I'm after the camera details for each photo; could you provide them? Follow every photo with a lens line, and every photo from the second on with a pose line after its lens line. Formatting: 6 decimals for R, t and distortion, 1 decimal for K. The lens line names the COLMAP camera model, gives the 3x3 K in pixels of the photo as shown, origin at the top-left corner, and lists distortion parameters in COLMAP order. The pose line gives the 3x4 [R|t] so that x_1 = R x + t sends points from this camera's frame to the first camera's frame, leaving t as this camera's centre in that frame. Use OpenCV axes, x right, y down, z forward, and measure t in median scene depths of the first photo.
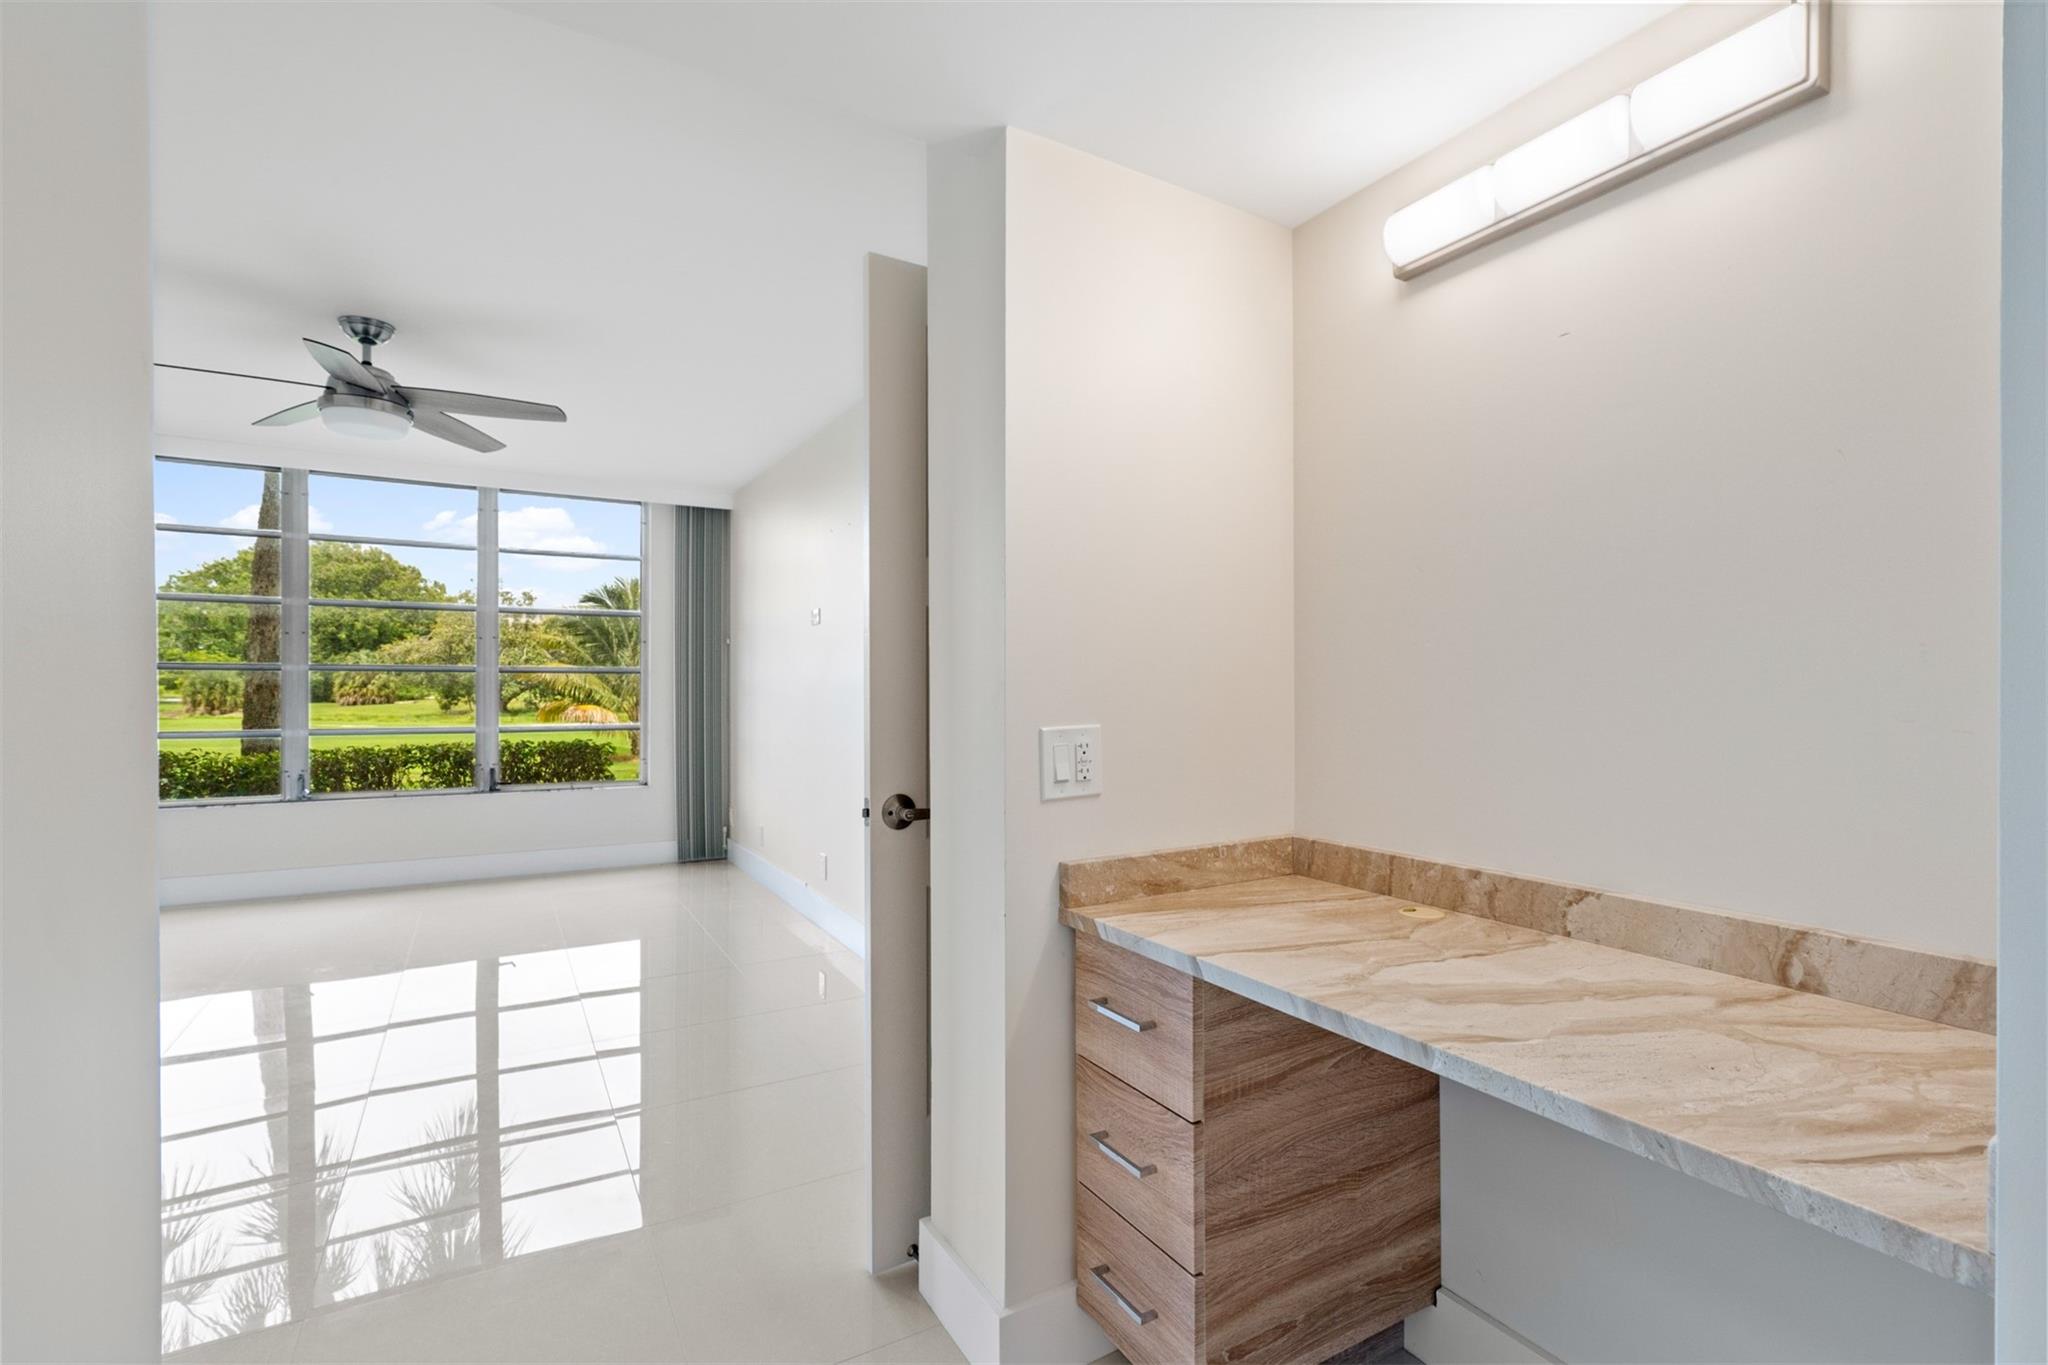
lens RADIAL K [[934.0, 0, 1016.8], [0, 934.0, 688.2], [0, 0, 1]] dist [-0.003792, -0.000030]
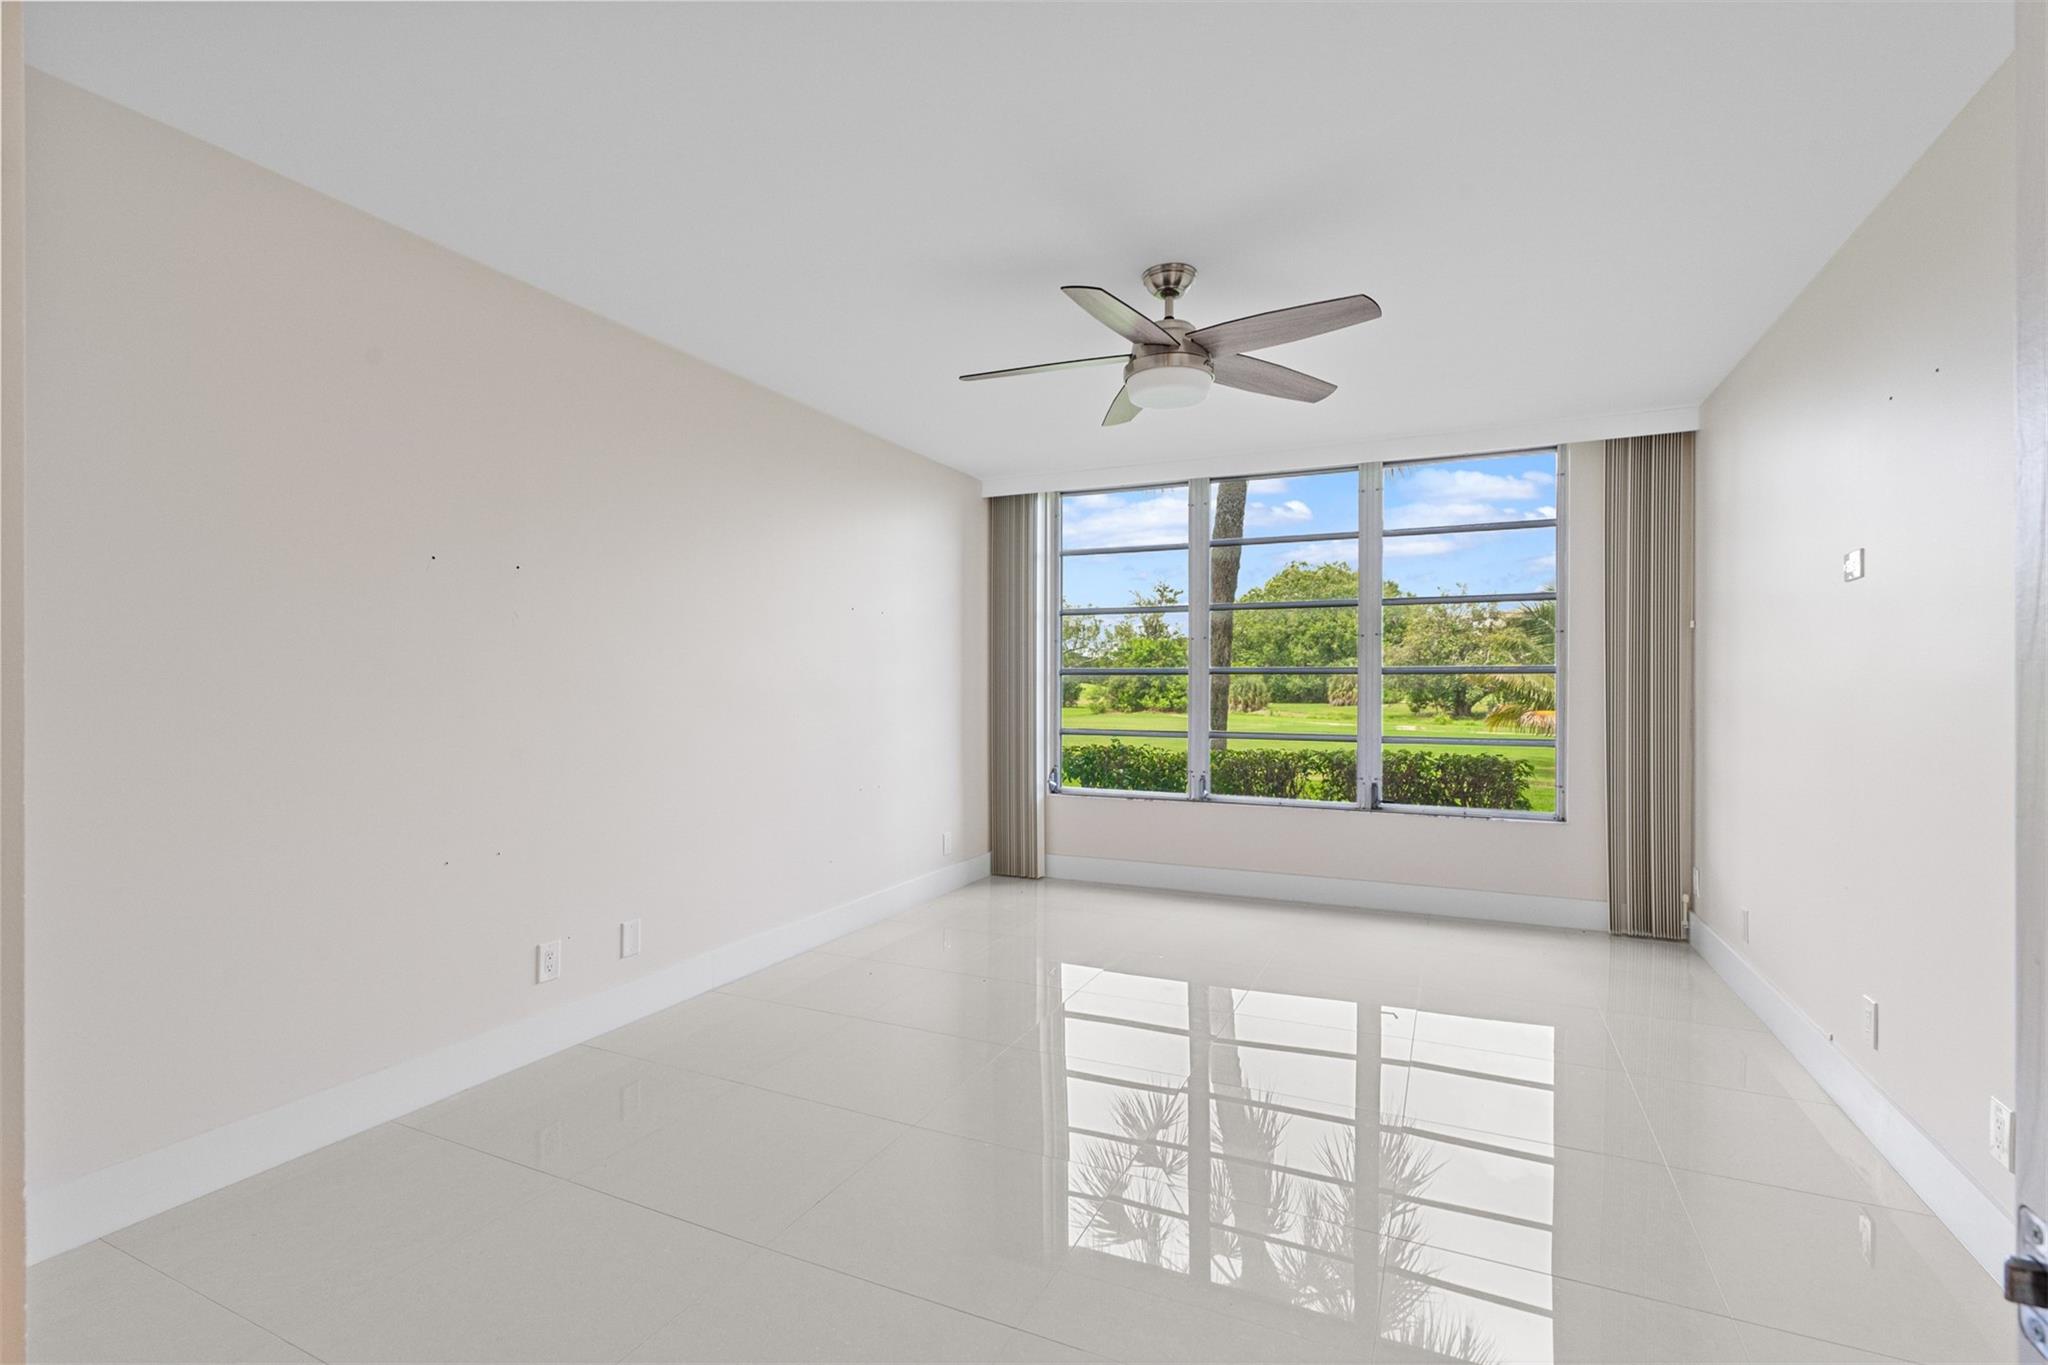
lens RADIAL K [[934.0, 0, 1016.8], [0, 934.0, 688.2], [0, 0, 1]] dist [-0.003792, -0.000030]
pose [[0.574151, -0.001347, -0.818748, -0.035654], [-0.001644, 0.999995, -0.002798, -0.000207], [0.818748, 0.002953, 0.574146, 0.207528]]
